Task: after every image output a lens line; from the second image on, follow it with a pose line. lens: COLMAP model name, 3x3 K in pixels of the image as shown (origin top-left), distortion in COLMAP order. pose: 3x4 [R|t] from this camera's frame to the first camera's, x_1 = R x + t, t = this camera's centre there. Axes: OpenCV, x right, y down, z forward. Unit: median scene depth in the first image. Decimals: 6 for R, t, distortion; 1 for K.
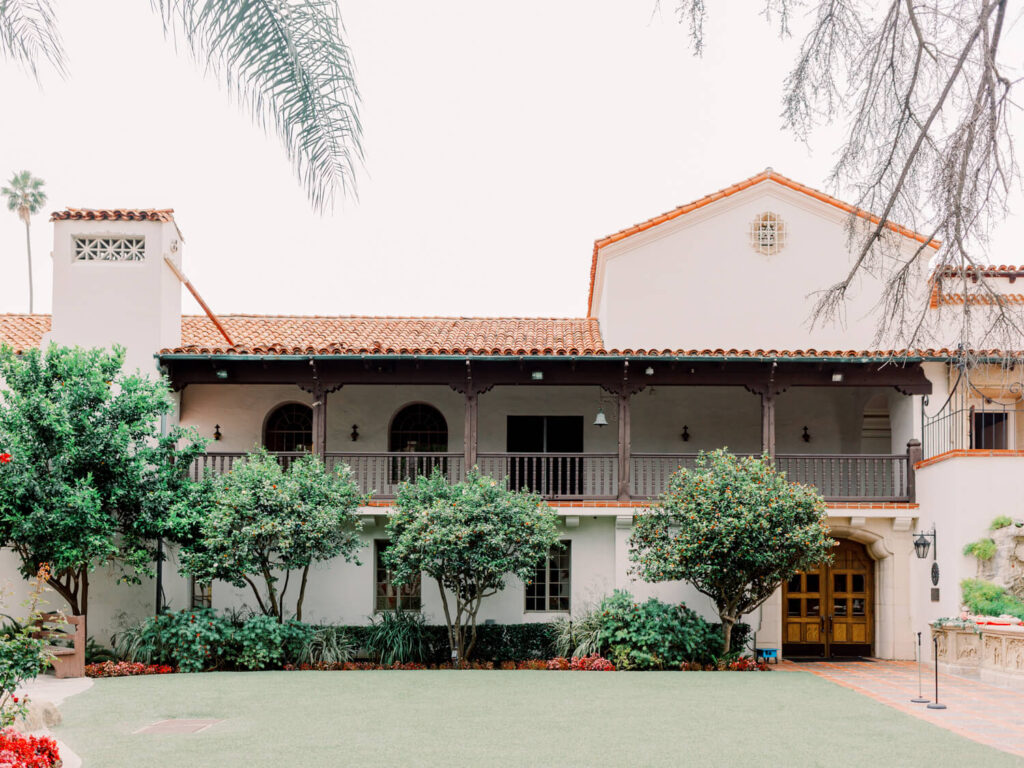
lens RADIAL K [[1173.6, 0, 557.3], [0, 1173.6, 493.1], [0, 0, 1]] dist [0.014947, 0.207611]
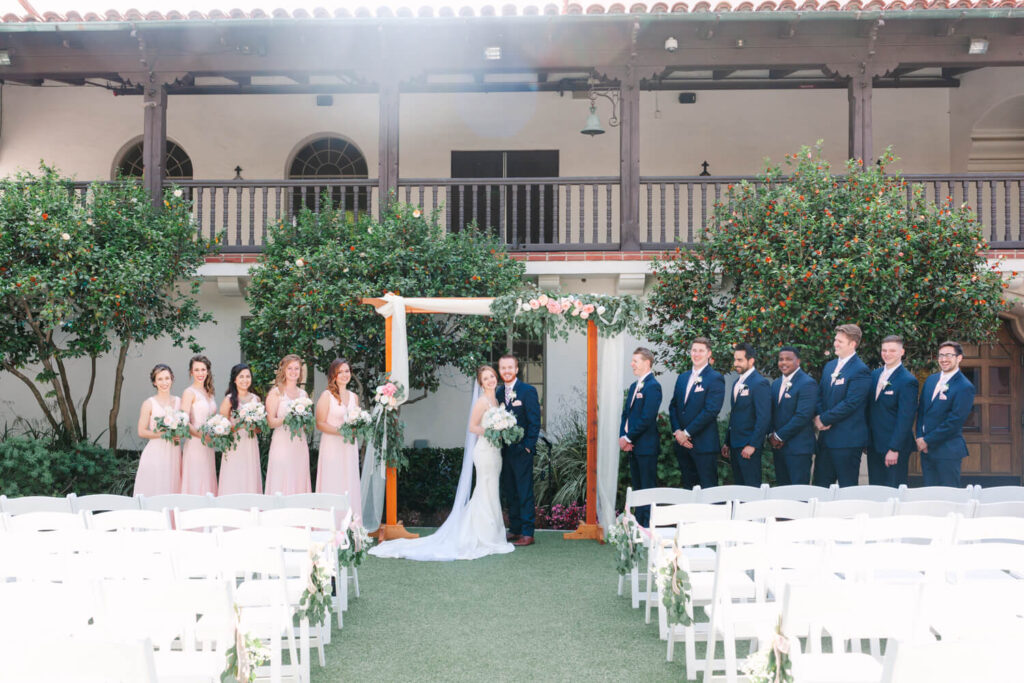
lens RADIAL K [[1044.3, 0, 471.2], [0, 1044.3, 357.8], [0, 0, 1]] dist [0.016143, -0.002497]
pose [[0.999006, -0.006031, -0.044175, -0.004289], [0.007621, 0.999326, 0.035912, 0.043371], [0.043928, -0.036213, 0.998378, 0.439478]]
